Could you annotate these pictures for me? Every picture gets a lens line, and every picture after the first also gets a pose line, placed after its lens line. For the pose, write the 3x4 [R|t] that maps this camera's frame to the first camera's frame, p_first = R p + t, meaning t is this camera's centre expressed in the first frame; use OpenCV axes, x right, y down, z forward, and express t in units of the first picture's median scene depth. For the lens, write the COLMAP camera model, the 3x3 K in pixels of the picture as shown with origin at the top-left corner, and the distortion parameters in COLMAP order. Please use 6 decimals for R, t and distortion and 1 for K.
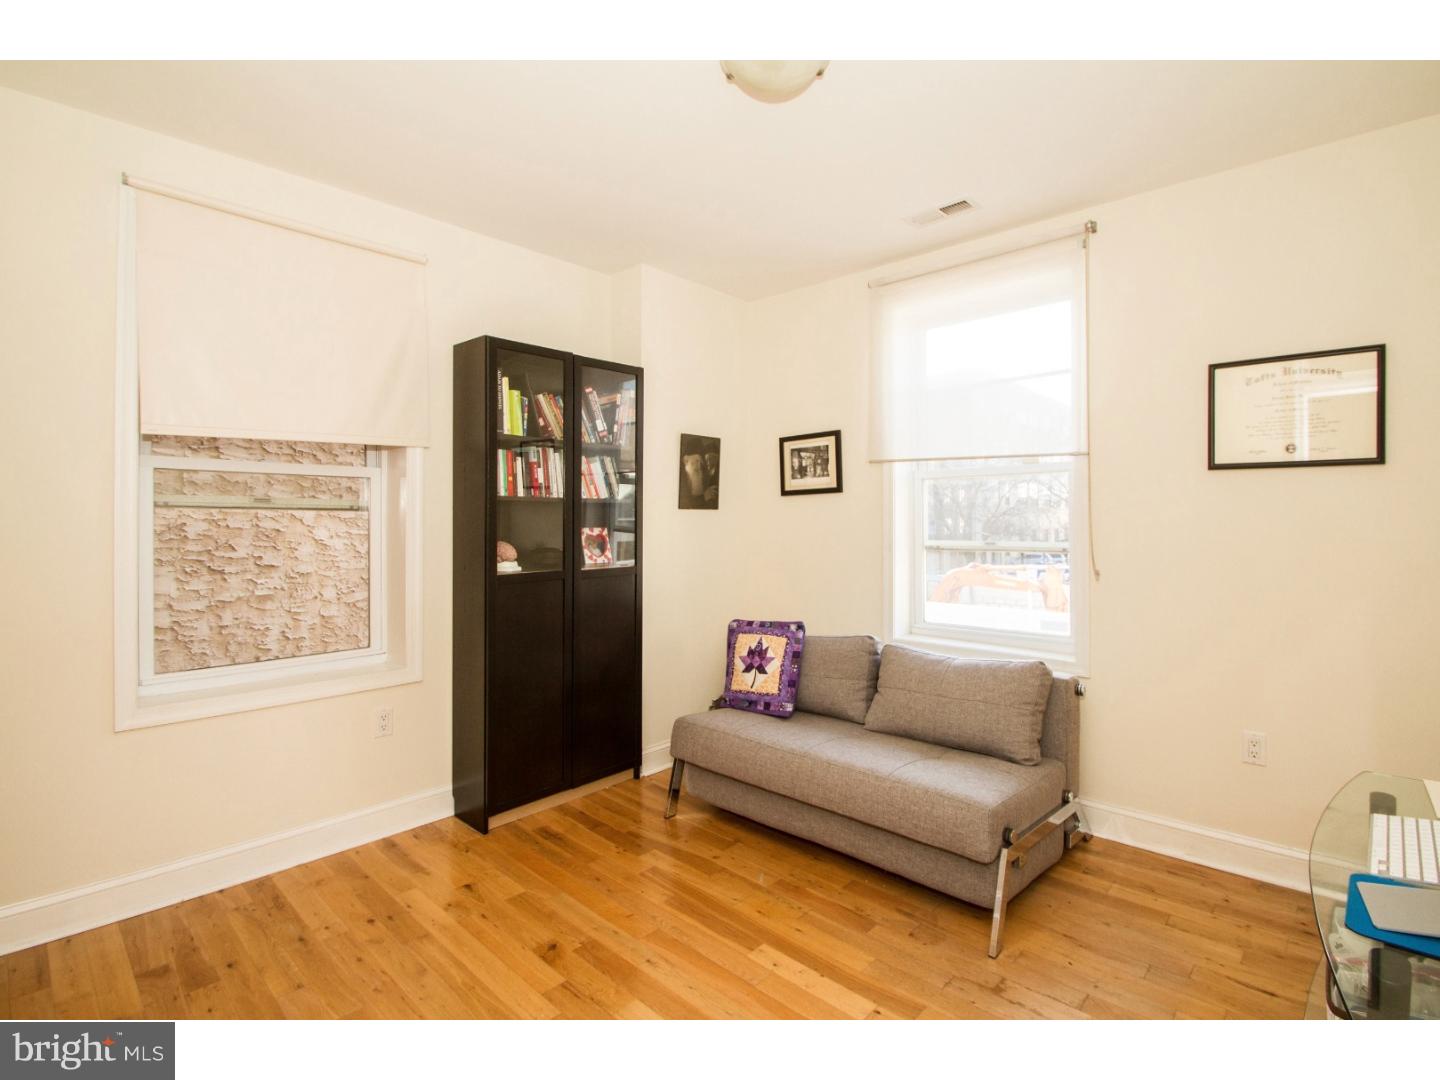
lens RADIAL K [[667.7, 0, 745.8], [0, 667.7, 518.4], [0, 0, 1]] dist [0.007024, -0.013120]
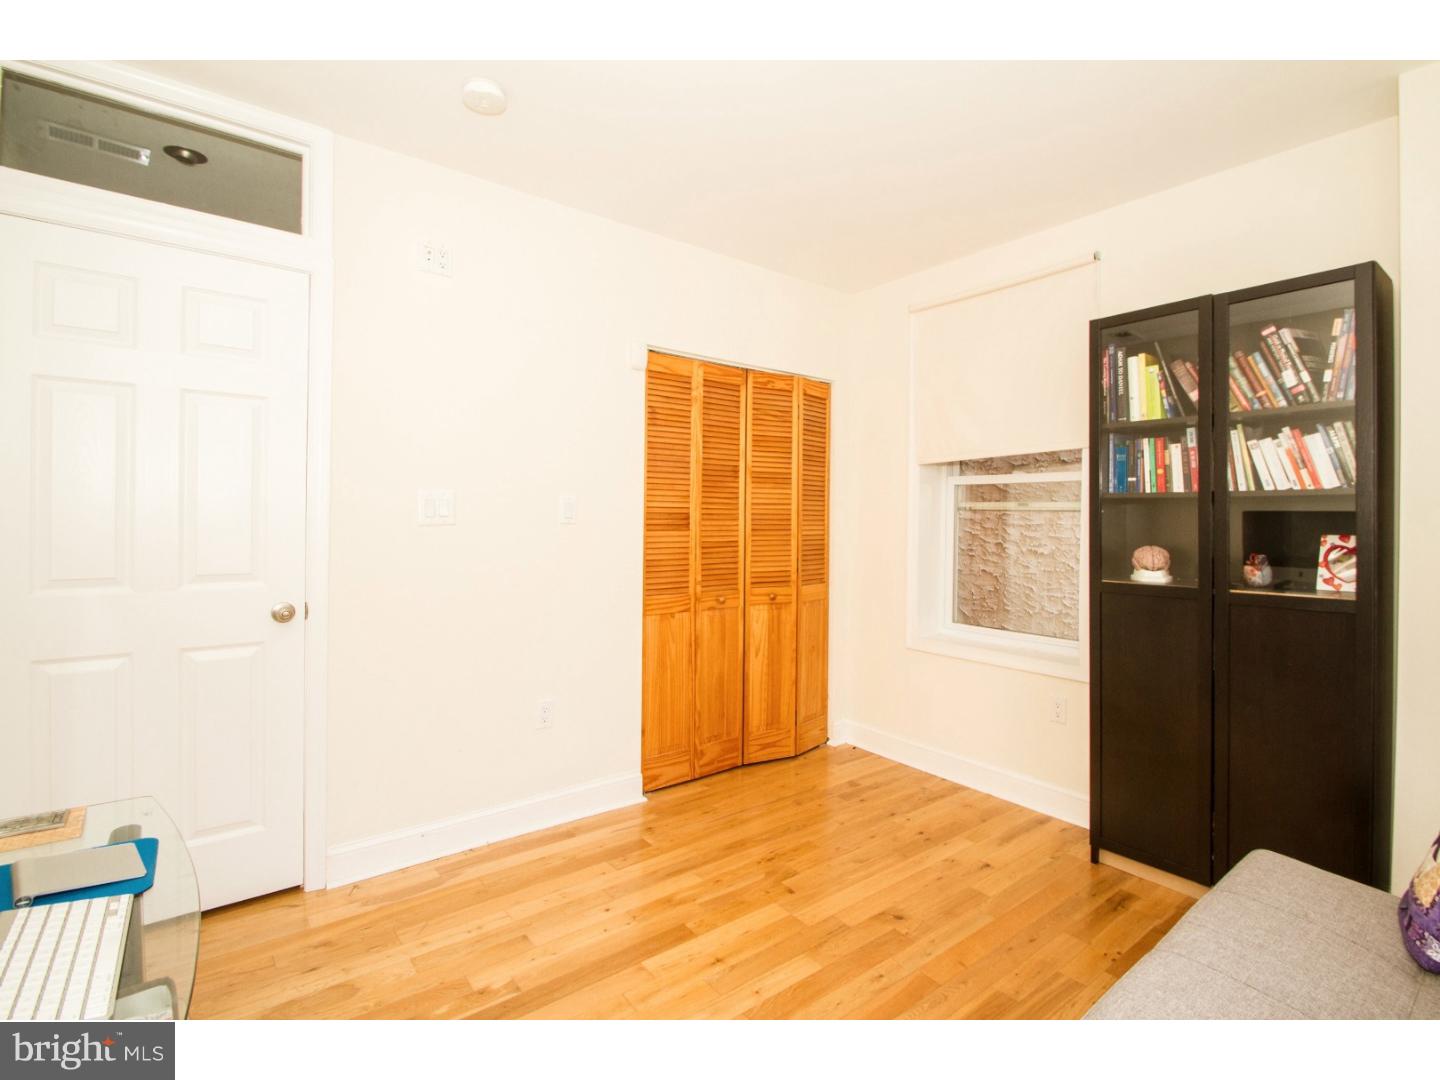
lens RADIAL K [[667.7, 0, 745.8], [0, 667.7, 518.4], [0, 0, 1]] dist [0.007024, -0.013120]
pose [[-0.131706, 0.000432, -0.991289, 0.629458], [-0.005738, 0.999983, 0.001198, 0.001148], [0.991272, 0.005846, -0.131701, 0.697879]]
